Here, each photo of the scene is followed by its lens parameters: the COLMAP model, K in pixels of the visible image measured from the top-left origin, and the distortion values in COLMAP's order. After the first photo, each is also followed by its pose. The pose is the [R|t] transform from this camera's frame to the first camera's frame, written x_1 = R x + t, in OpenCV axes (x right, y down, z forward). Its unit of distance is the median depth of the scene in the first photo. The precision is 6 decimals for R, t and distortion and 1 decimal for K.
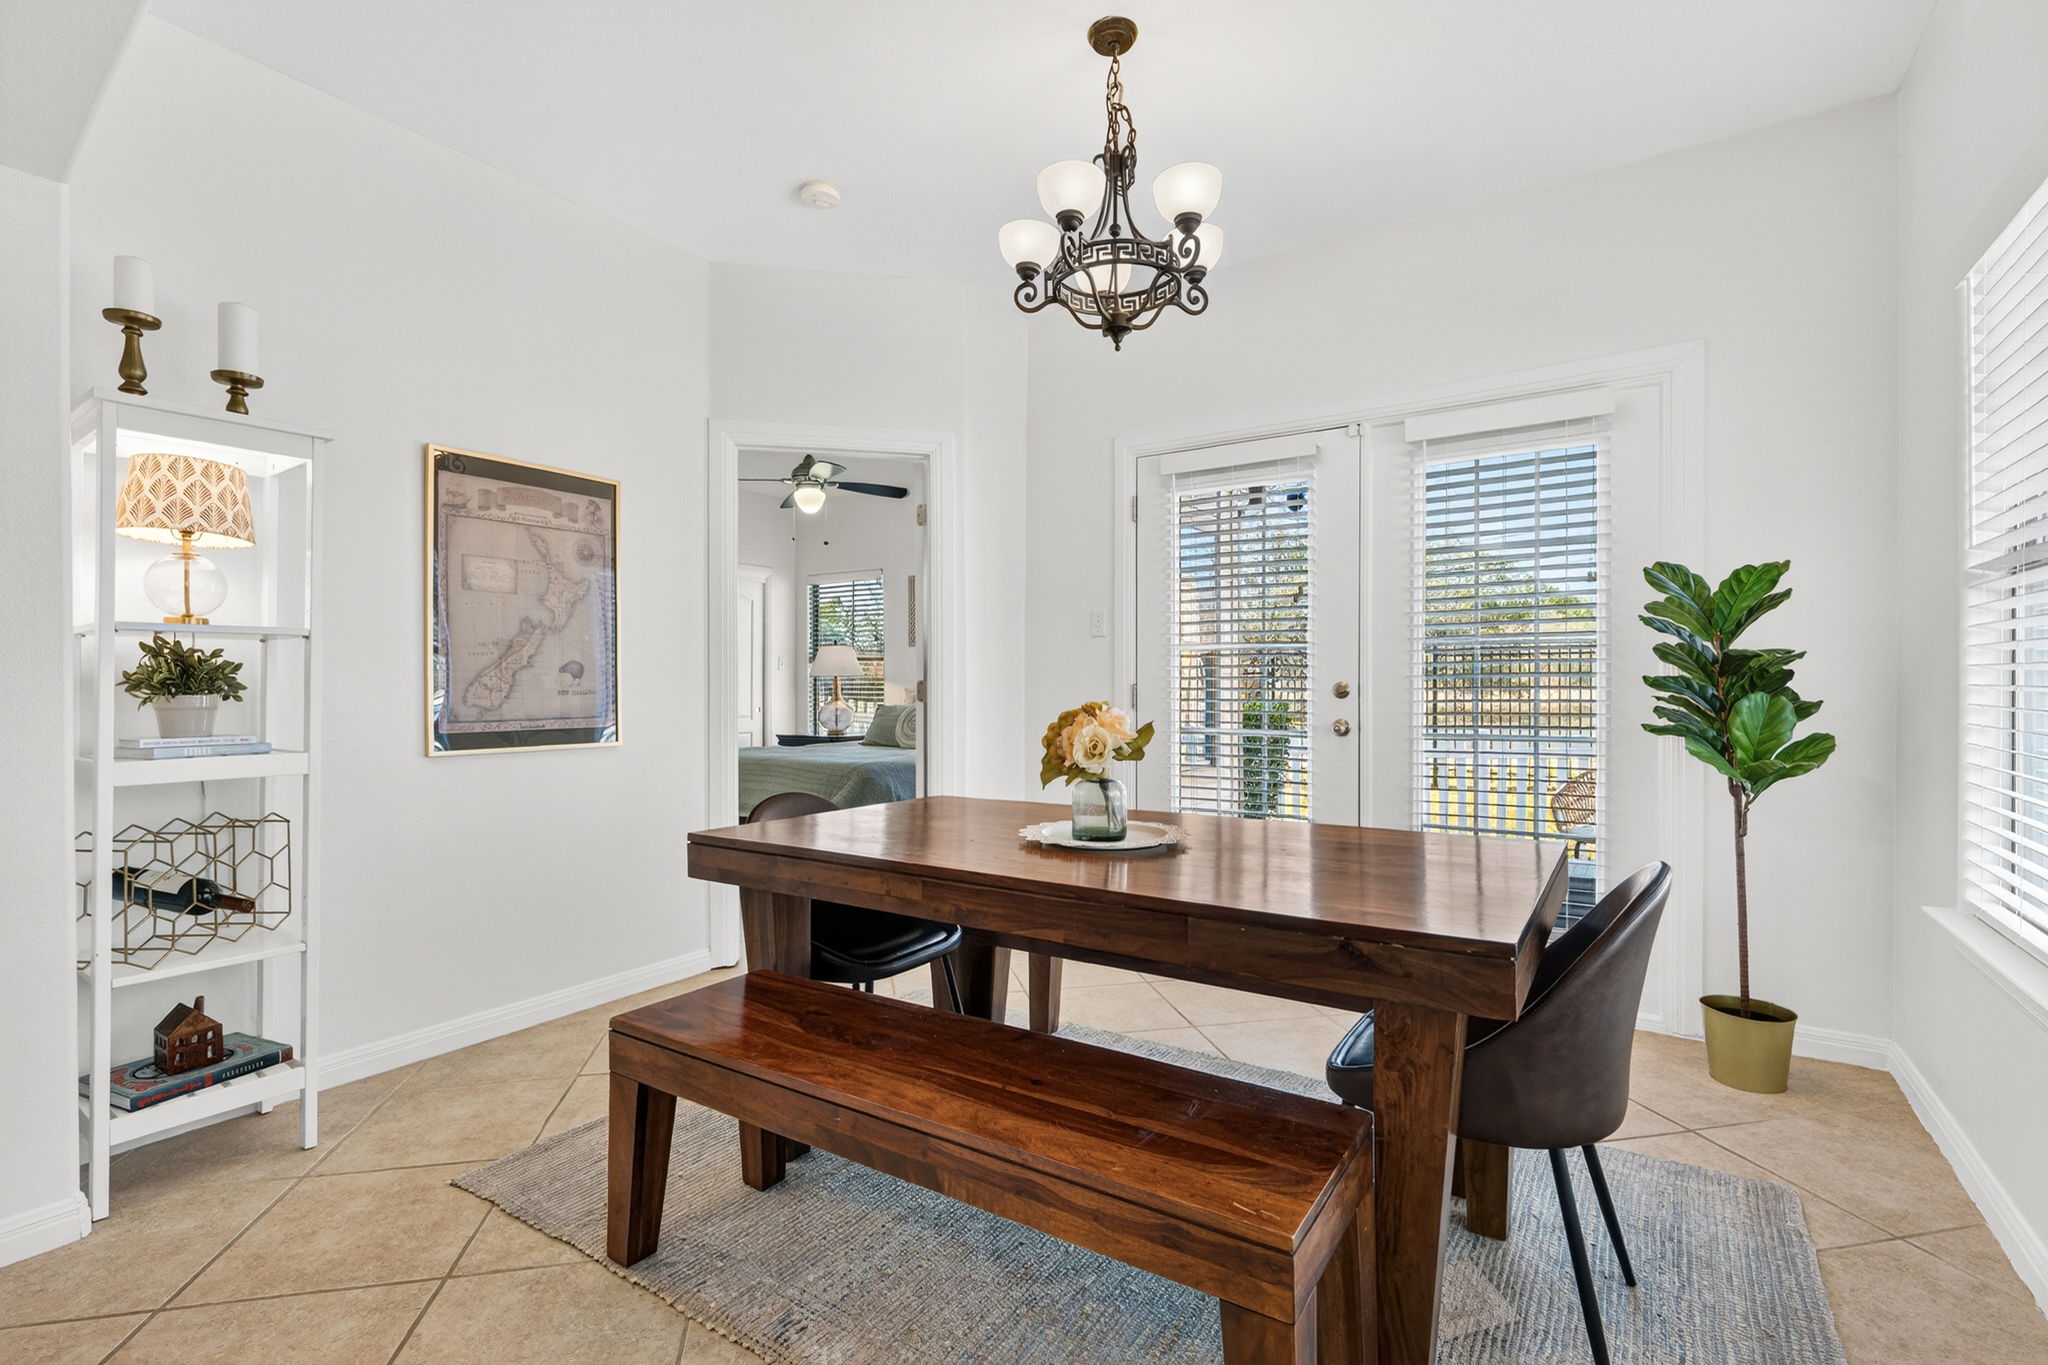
lens RADIAL K [[937.1, 0, 1020.6], [0, 937.1, 703.7], [0, 0, 1]] dist [0.000314, 0.000245]
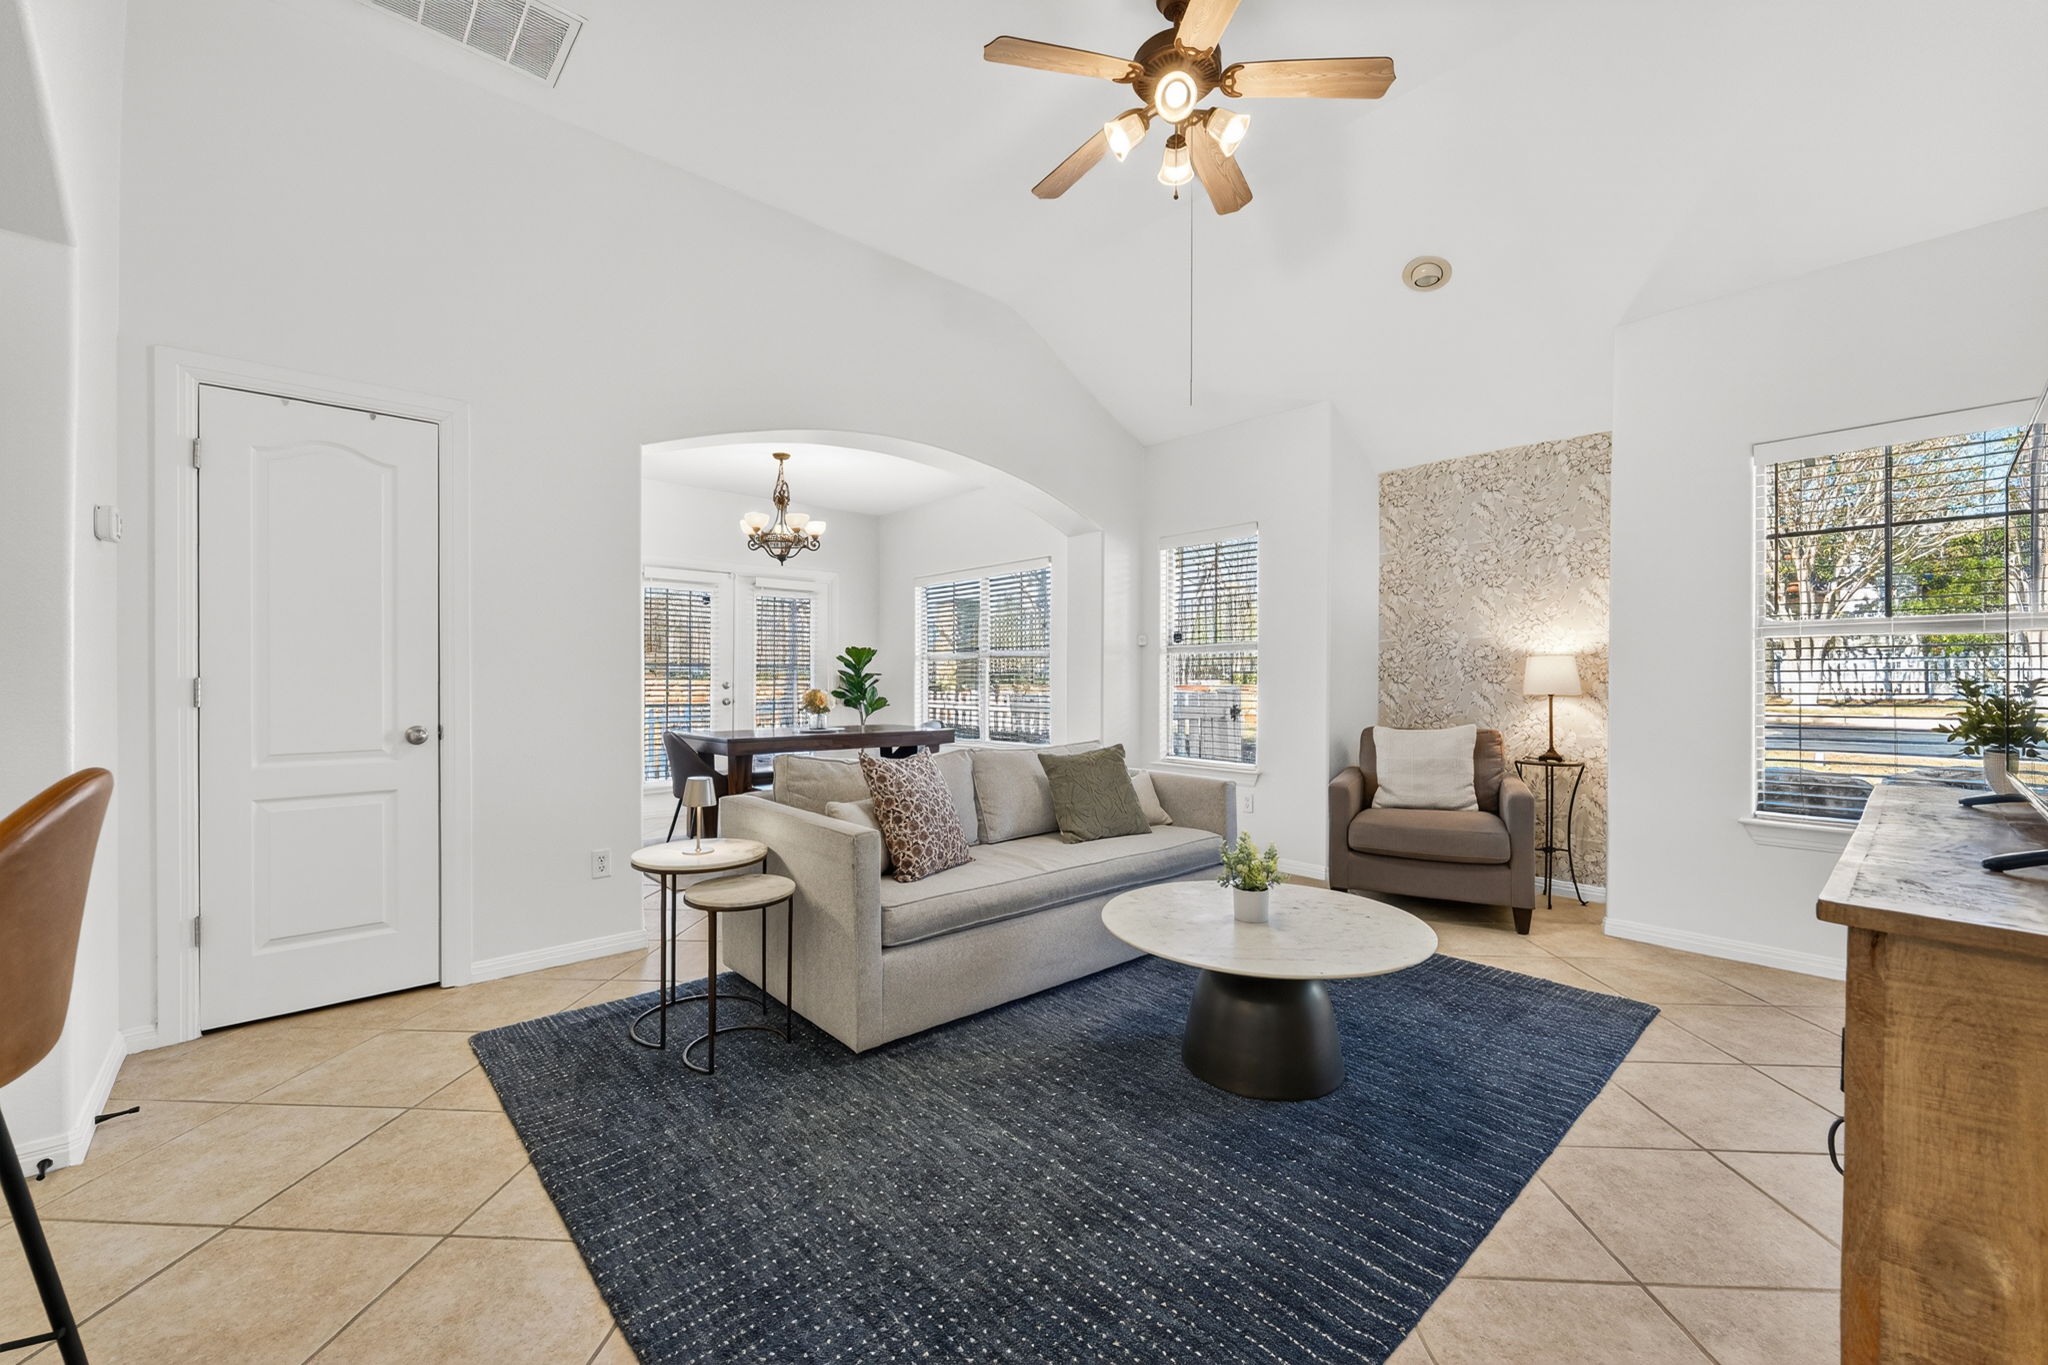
lens RADIAL K [[812.2, 0, 1024.0], [0, 812.2, 682.5], [0, 0, 1]] dist [0.001378, 0.000253]
pose [[0.240385, 0.000013, 0.970678, -1.468178], [0.015944, 0.999865, -0.003962, -0.000661], [-0.970547, 0.016429, 0.240352, -0.209366]]
